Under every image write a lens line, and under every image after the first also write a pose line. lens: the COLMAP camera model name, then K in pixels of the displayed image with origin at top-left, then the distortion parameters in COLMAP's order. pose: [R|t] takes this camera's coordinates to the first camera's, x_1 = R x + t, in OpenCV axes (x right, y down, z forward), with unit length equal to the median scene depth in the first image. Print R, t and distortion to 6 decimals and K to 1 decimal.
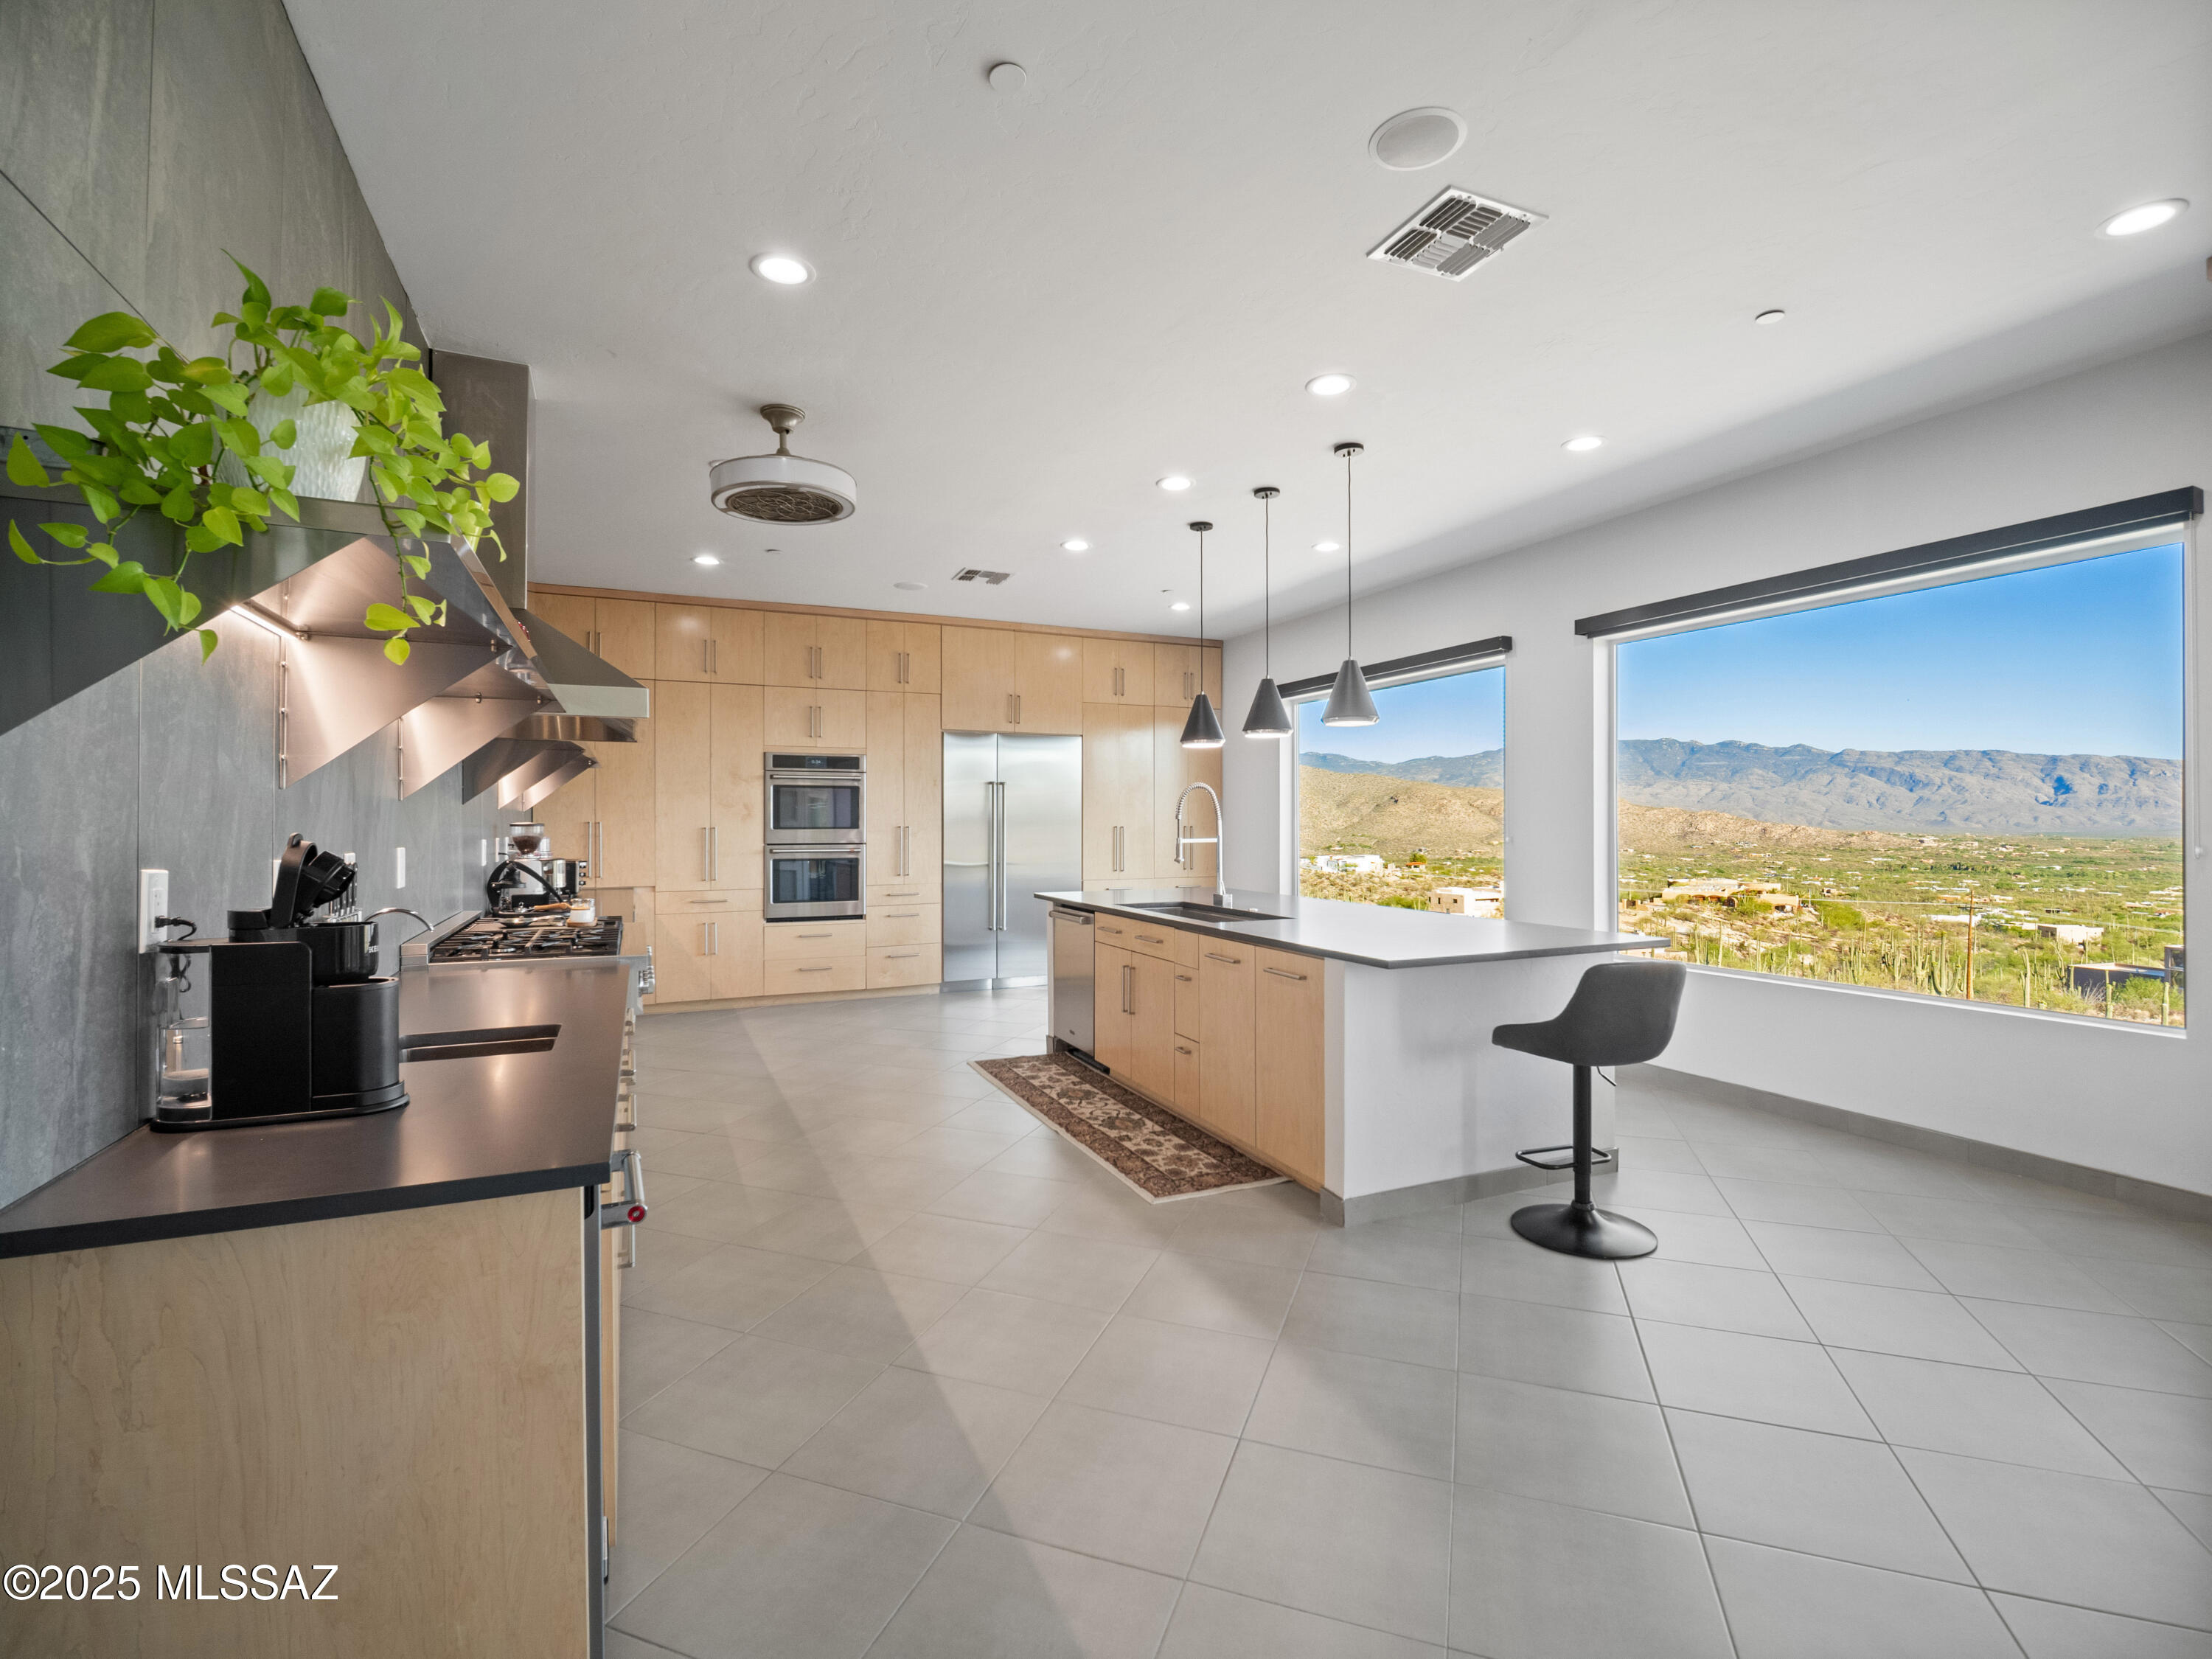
lens RADIAL K [[1043.6, 0, 1100.2], [0, 1043.6, 813.2], [0, 0, 1]] dist [-0.003371, -0.000762]
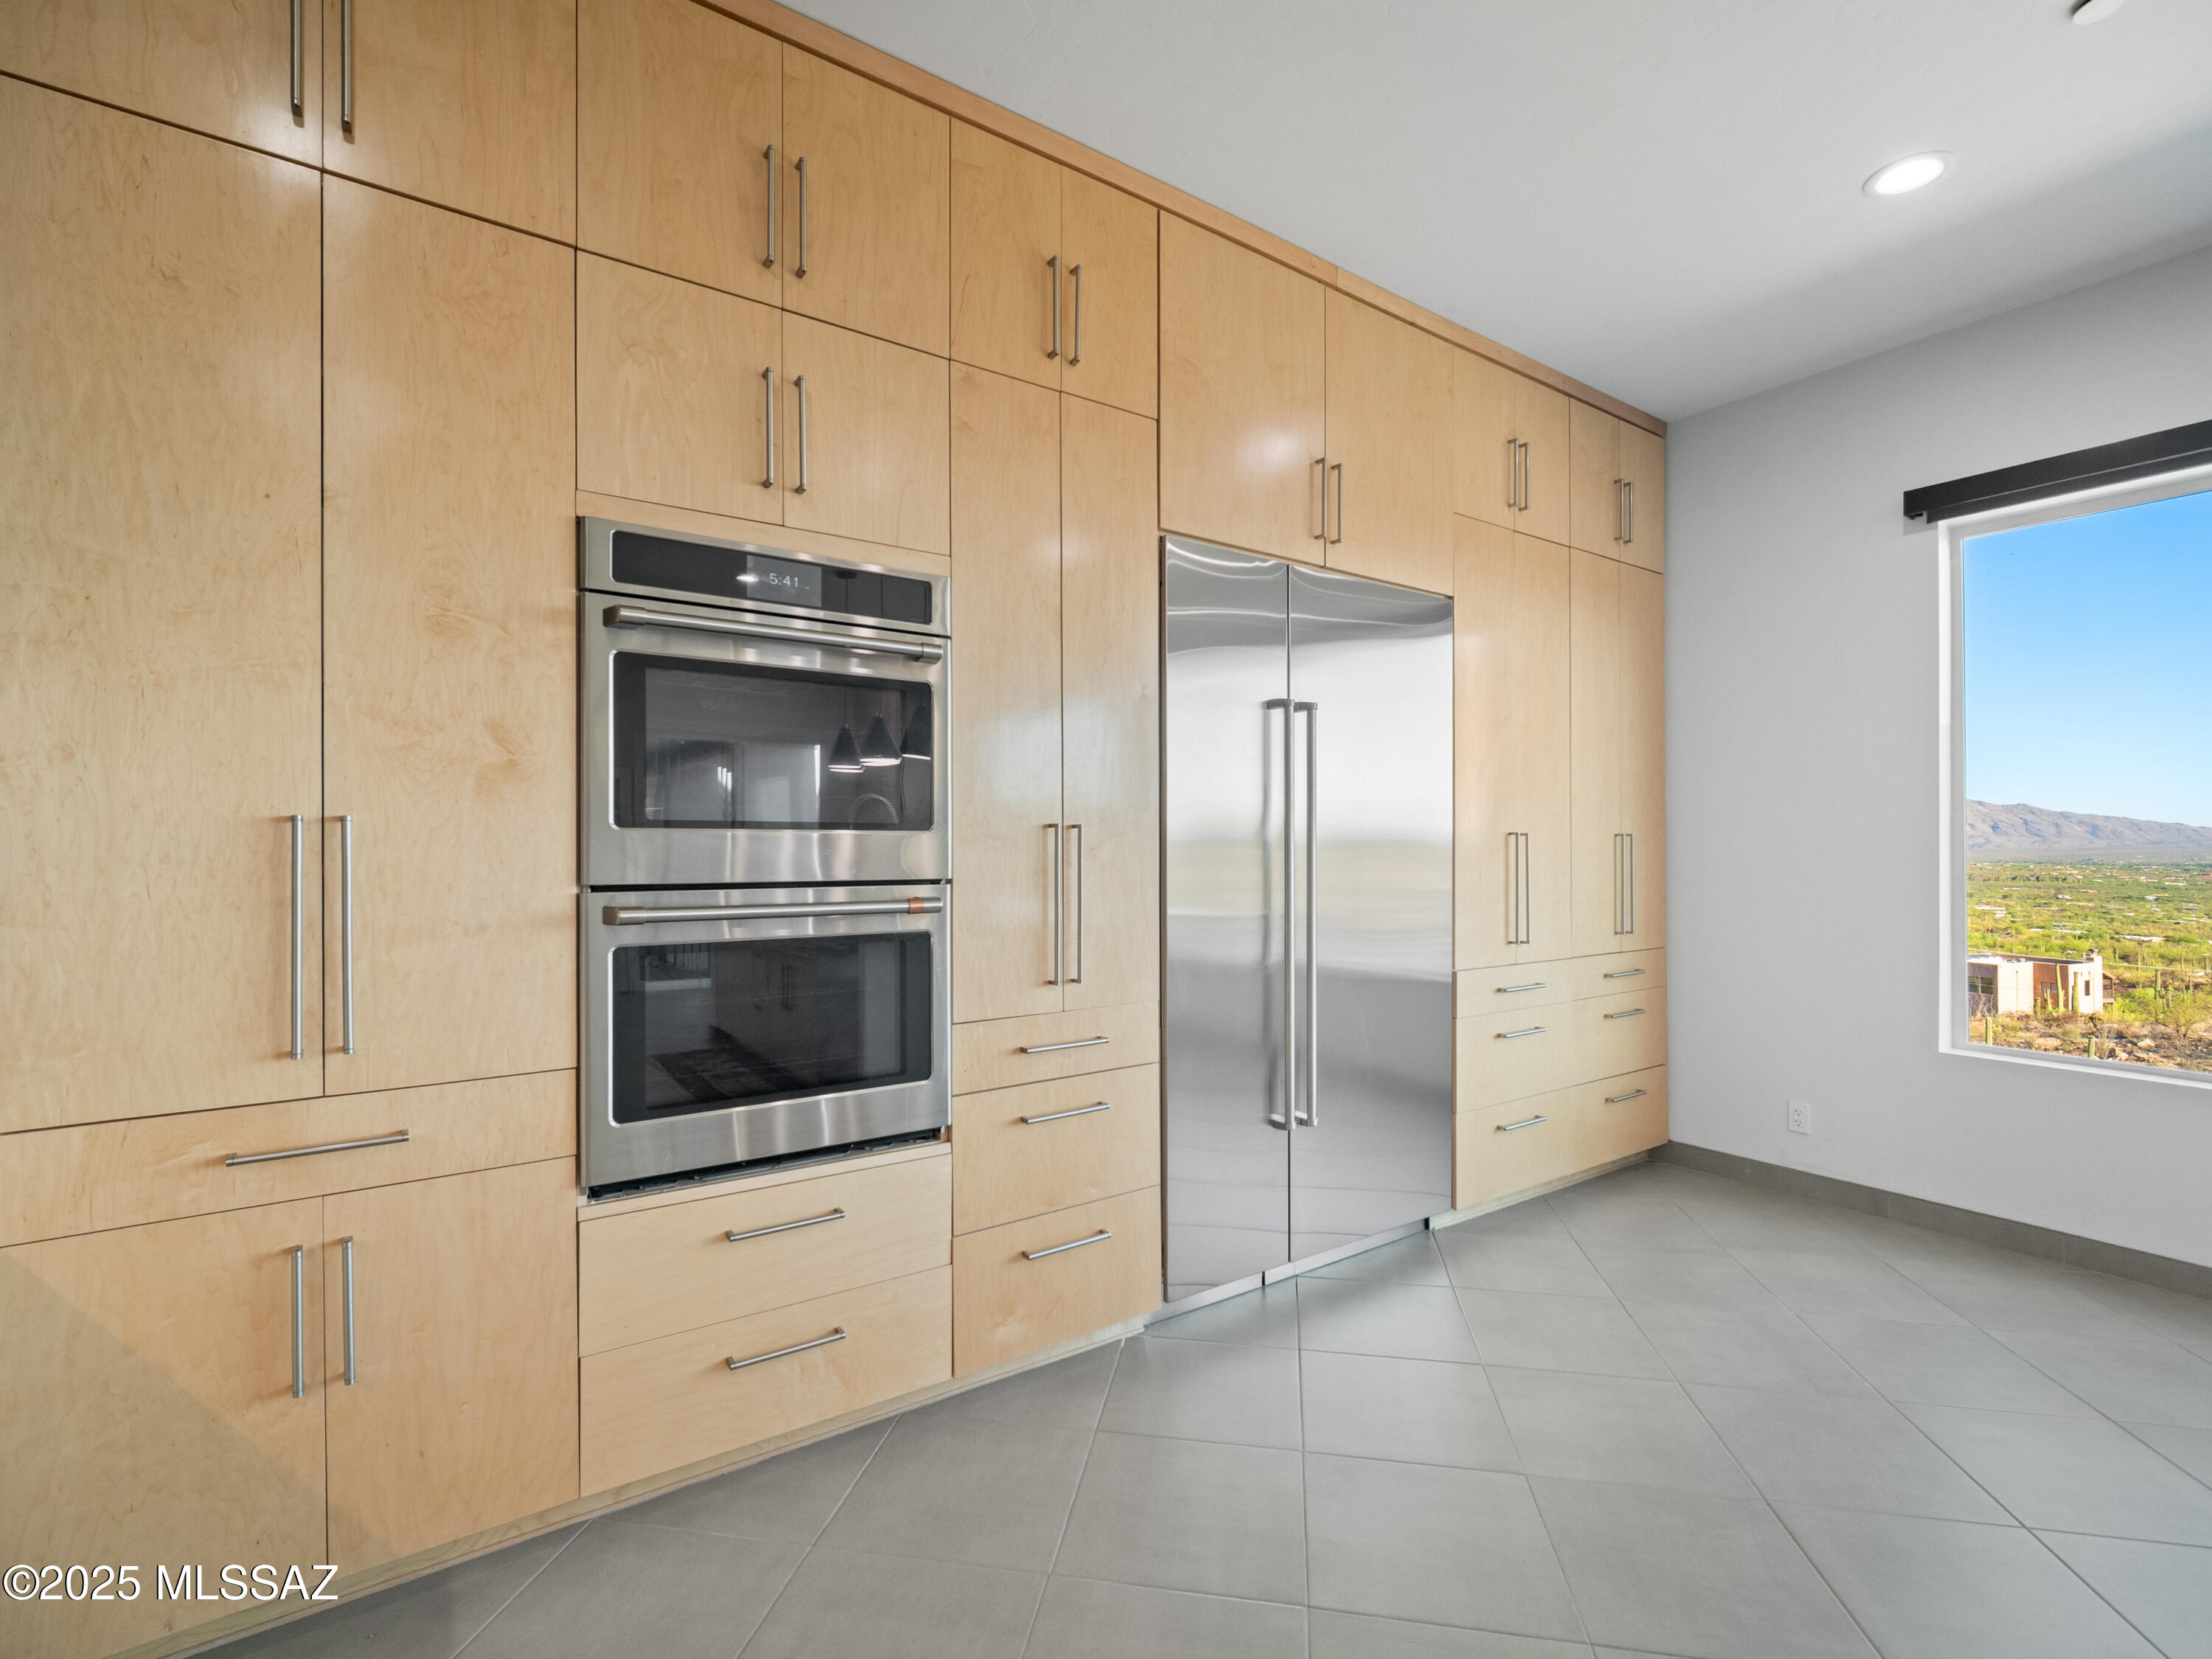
lens RADIAL K [[1043.6, 0, 1116.1], [0, 1043.6, 839.2], [0, 0, 1]] dist [-0.003371, -0.000762]
pose [[0.983458, 0.003767, 0.181099, -0.235892], [-0.005062, 0.999965, 0.006690, 0.015621], [-0.181067, -0.007496, 0.983442, 0.716404]]
